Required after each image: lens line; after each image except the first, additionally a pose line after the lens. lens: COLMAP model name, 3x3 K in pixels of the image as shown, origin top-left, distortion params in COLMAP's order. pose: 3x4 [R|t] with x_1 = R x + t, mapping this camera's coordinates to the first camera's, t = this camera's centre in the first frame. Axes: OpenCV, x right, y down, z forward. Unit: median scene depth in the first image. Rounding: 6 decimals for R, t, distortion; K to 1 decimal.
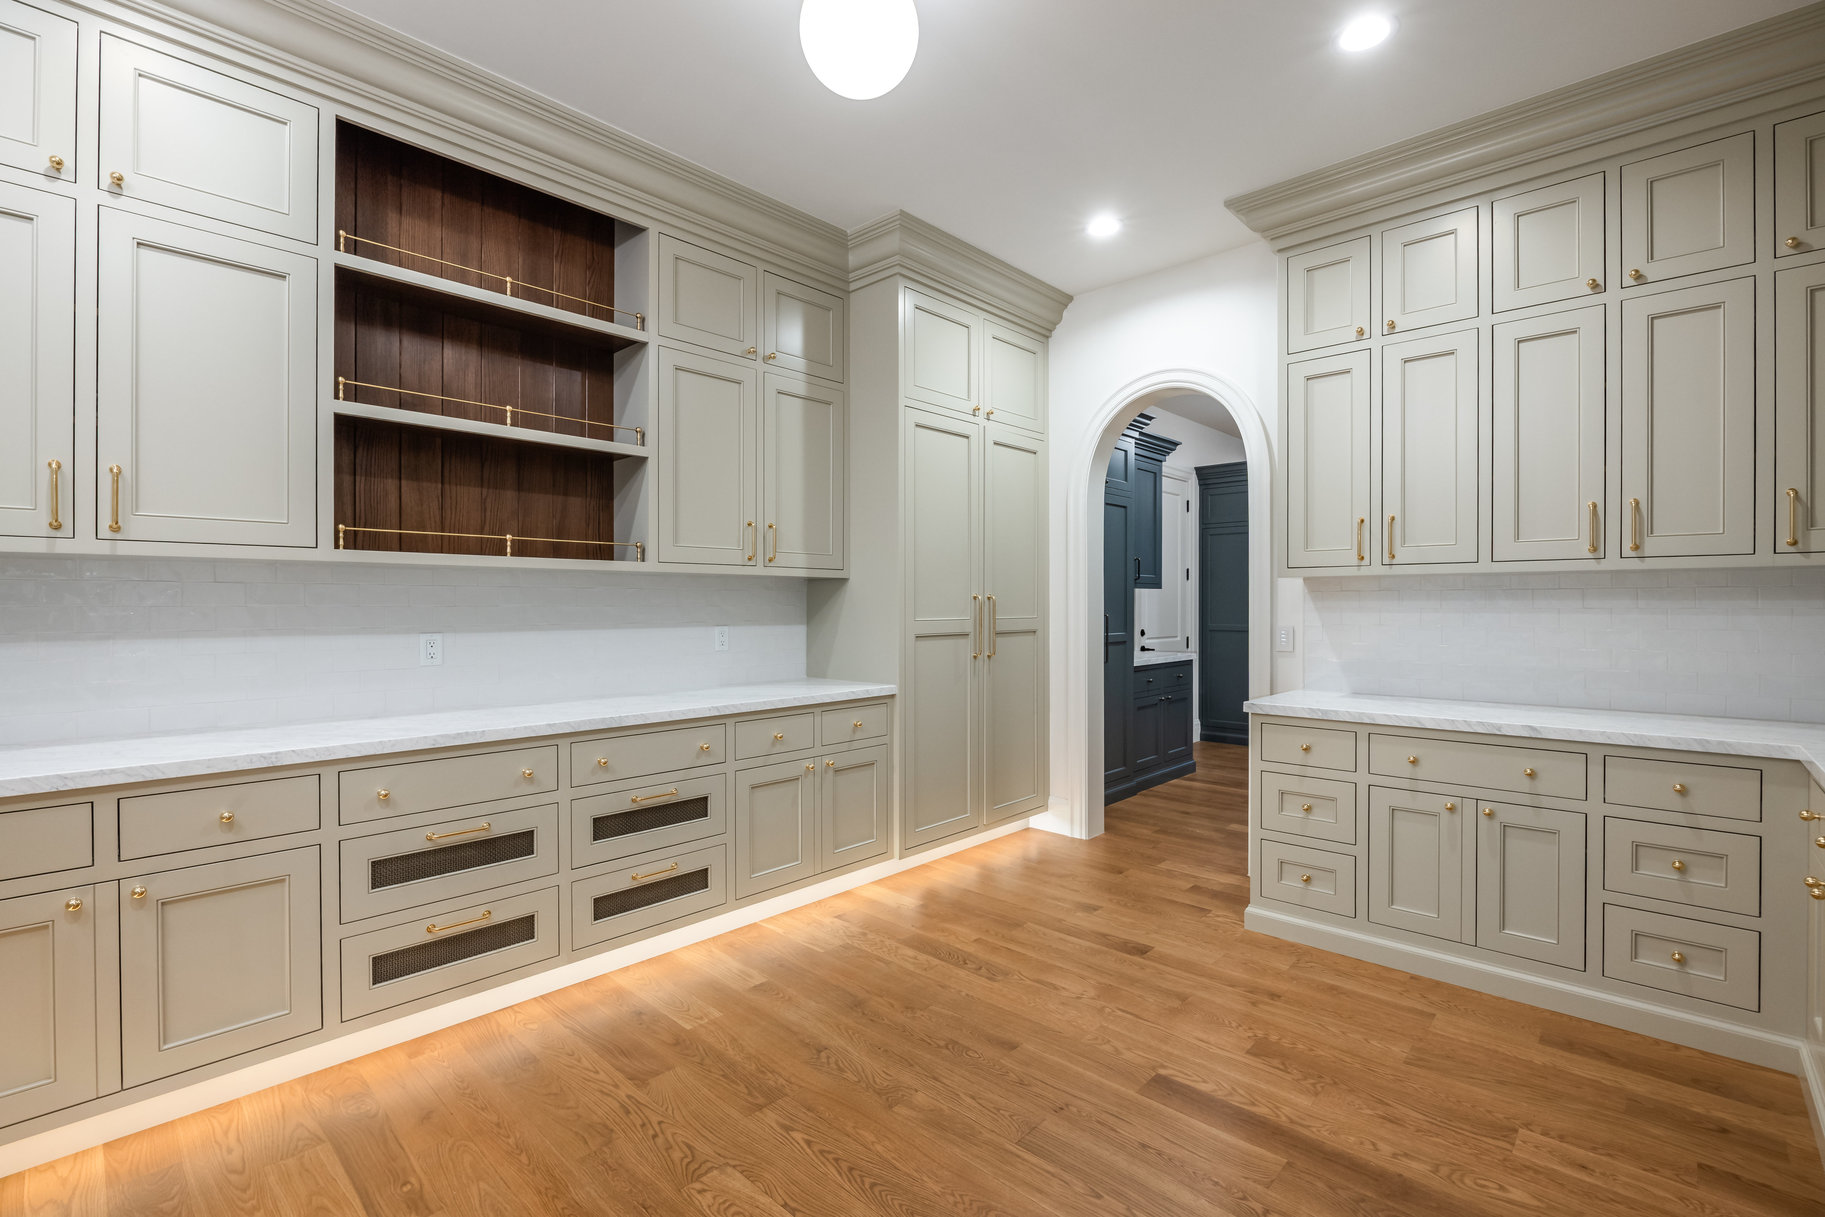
lens RADIAL K [[803.8, 0, 901.7], [0, 803.8, 610.7], [0, 0, 1]] dist [-0.013280, 0.001194]
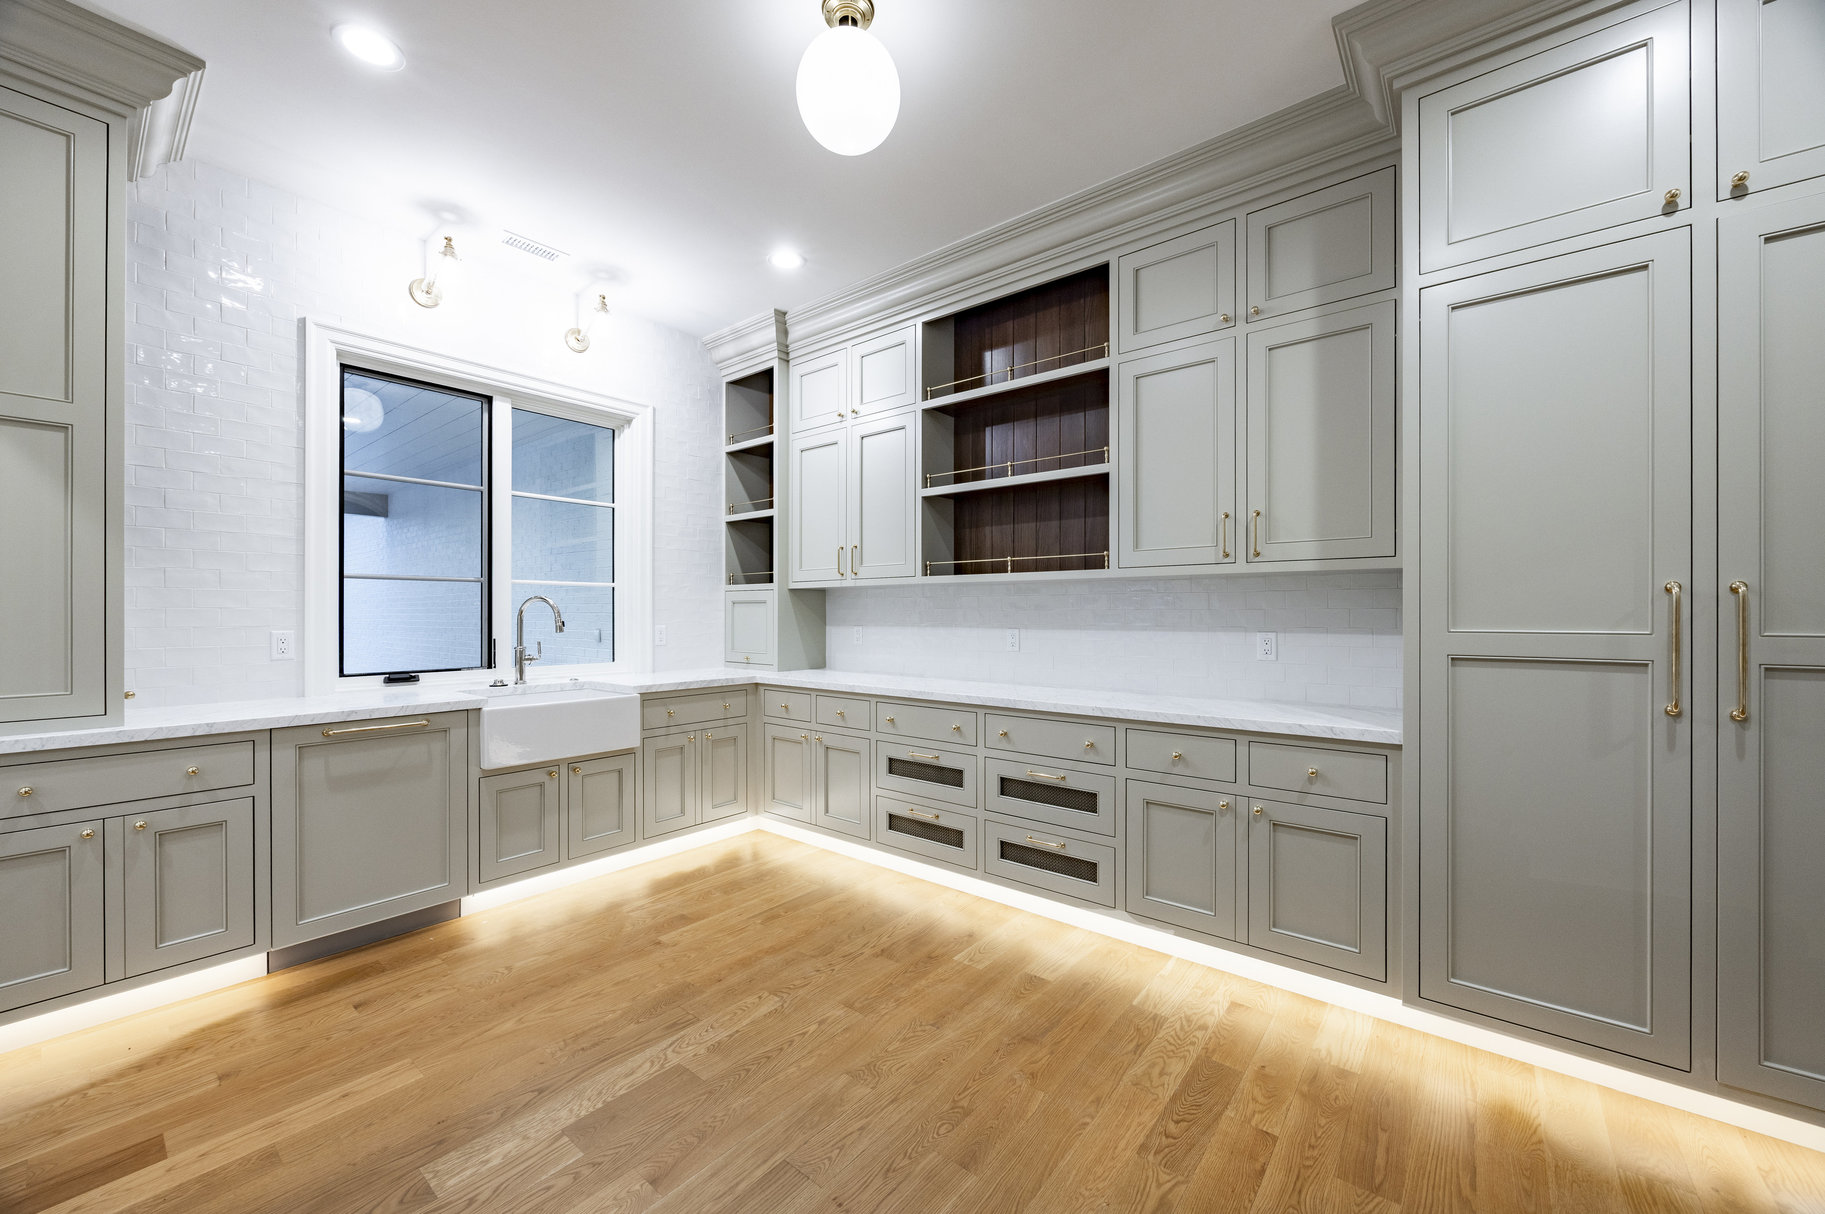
lens RADIAL K [[702.9, 0, 900.8], [0, 702.9, 609.8], [0, 0, 1]] dist [-0.000188, -0.000267]
pose [[0.074335, -0.000969, -0.997233, 0.642619], [-0.004472, 0.999989, -0.001305, -0.002503], [0.997223, 0.004557, 0.074330, 0.683792]]
